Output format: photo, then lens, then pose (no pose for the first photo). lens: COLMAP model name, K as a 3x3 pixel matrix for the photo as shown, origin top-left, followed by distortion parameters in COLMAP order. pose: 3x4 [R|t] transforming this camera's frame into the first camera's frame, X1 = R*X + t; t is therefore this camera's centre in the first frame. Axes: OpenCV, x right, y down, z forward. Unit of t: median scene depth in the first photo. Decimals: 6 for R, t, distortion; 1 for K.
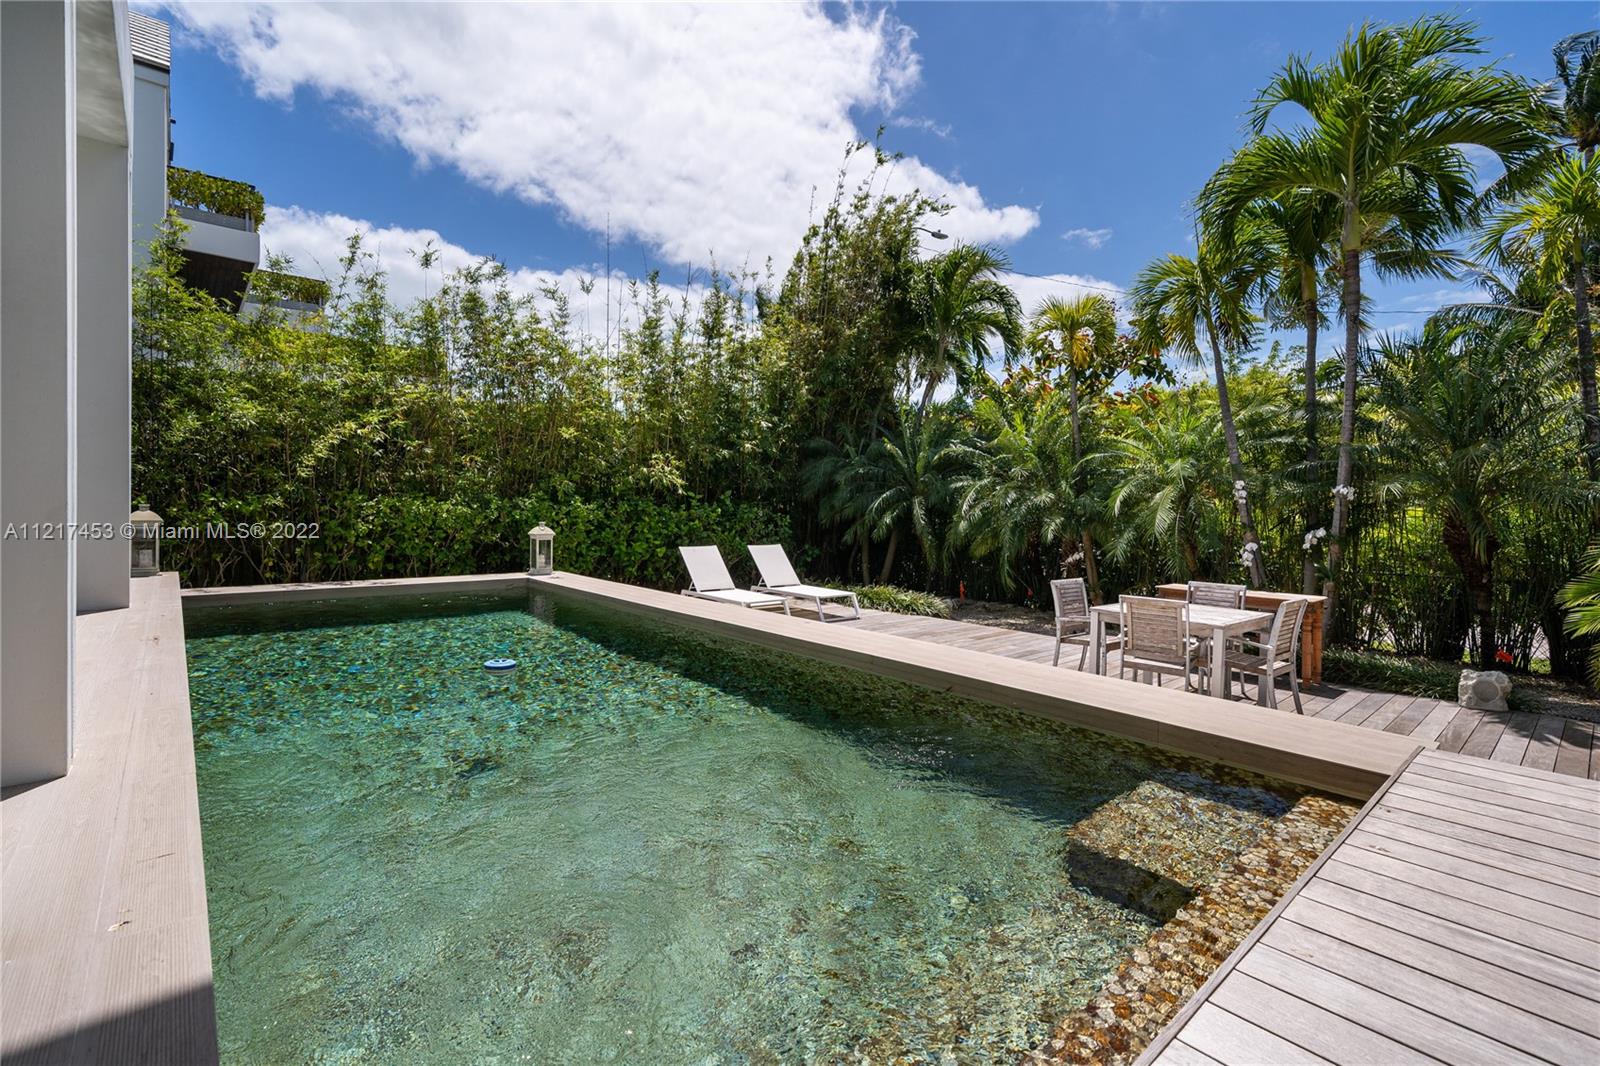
lens RADIAL K [[724.6, 0, 813.9], [0, 724.6, 523.3], [0, 0, 1]] dist [-0.001624, 0.003532]
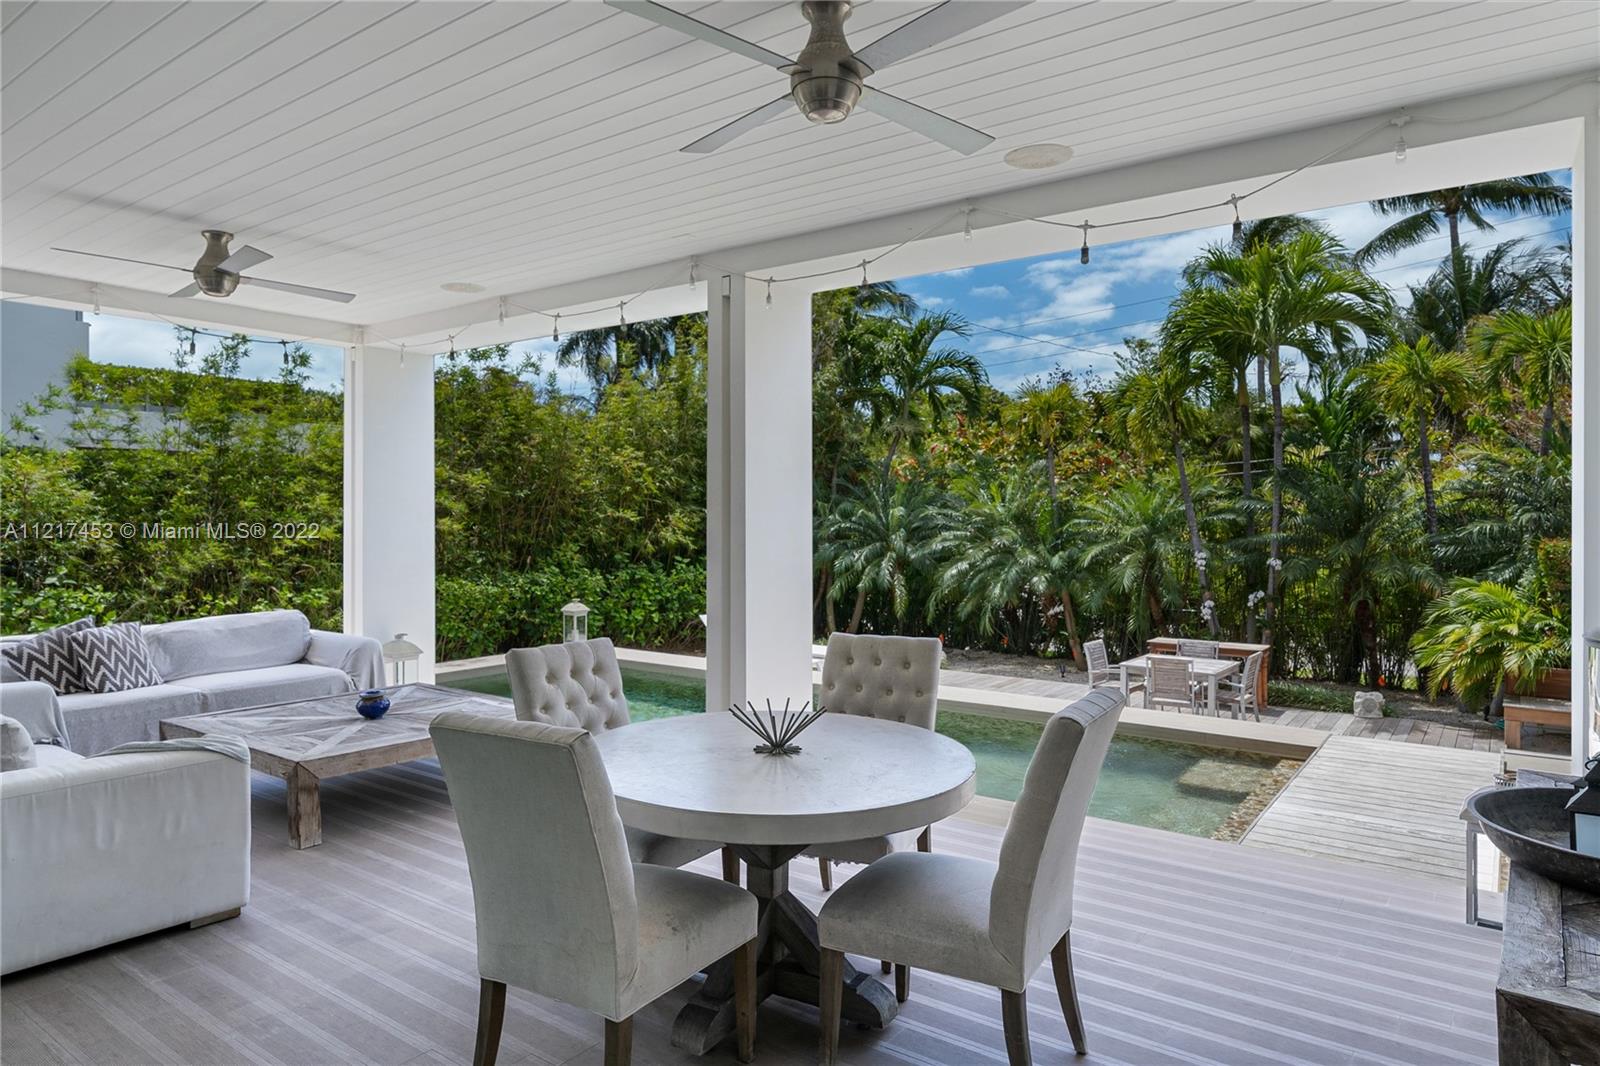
lens RADIAL K [[915.1, 0, 763.2], [0, 915.1, 528.7], [0, 0, 1]] dist [-0.005588, -0.004451]
pose [[0.989517, -0.030067, 0.141255, -0.386098], [0.032276, 0.999389, -0.013376, -0.100995], [-0.140767, 0.017795, 0.989883, -0.471283]]
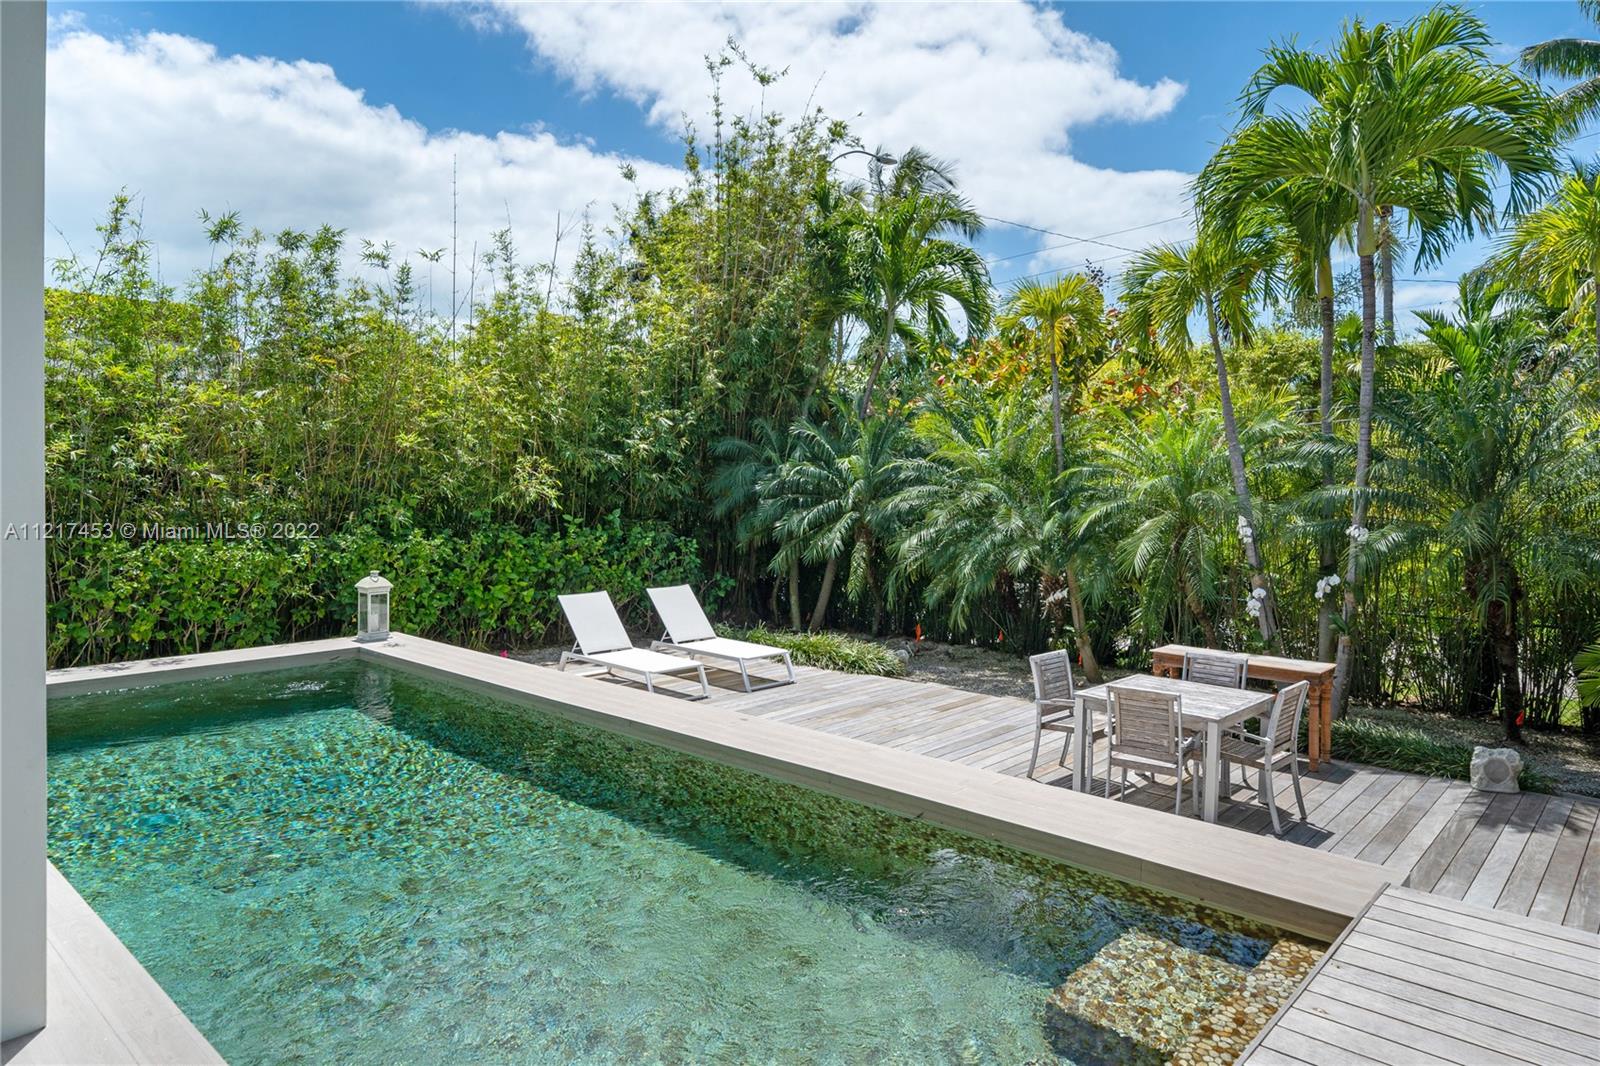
lens RADIAL K [[988.3, 0, 813.3], [0, 988.3, 518.3], [0, 0, 1]] dist [0.000673, -0.002866]
pose [[0.994759, -0.020424, 0.100188, -0.027579], [0.019489, 0.999757, 0.010296, -0.075594], [-0.100374, -0.008289, 0.994915, -0.093116]]
